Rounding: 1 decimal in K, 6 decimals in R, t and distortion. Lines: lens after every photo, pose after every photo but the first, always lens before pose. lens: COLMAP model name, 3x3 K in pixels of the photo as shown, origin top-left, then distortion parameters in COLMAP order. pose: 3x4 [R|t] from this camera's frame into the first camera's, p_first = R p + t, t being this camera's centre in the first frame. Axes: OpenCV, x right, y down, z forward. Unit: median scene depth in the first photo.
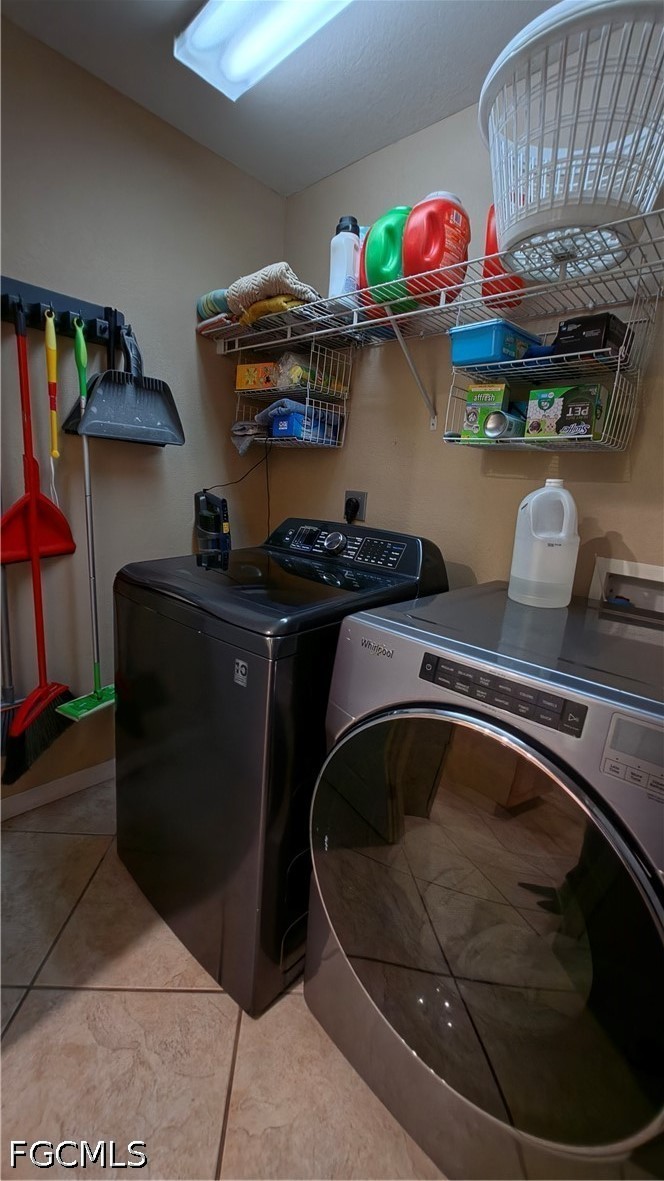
lens RADIAL K [[471.7, 0, 335.7], [0, 471.7, 585.3], [0, 0, 1]] dist [-0.002247, -0.000036]
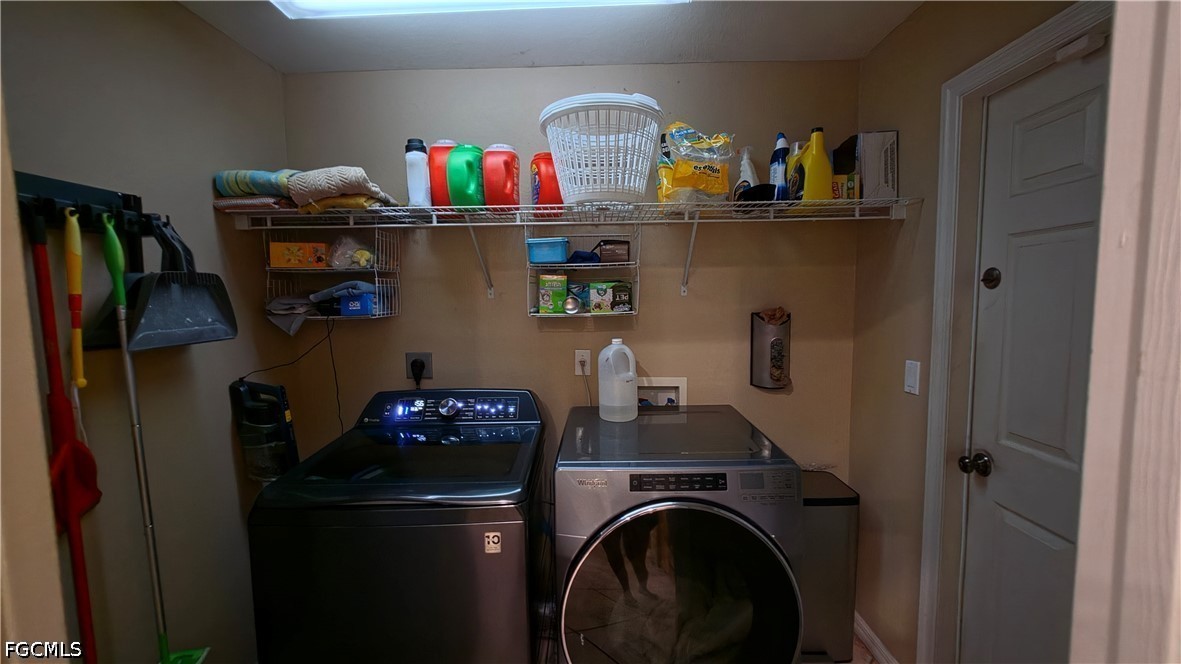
lens RADIAL K [[471.7, 0, 583.1], [0, 471.7, 338.9], [0, 0, 1]] dist [-0.002247, -0.000036]
pose [[0.748032, -0.147621, 0.647036, -0.480944], [0.211872, 0.977049, -0.022030, -0.163171], [-0.628934, 0.153568, 0.762141, -0.093830]]
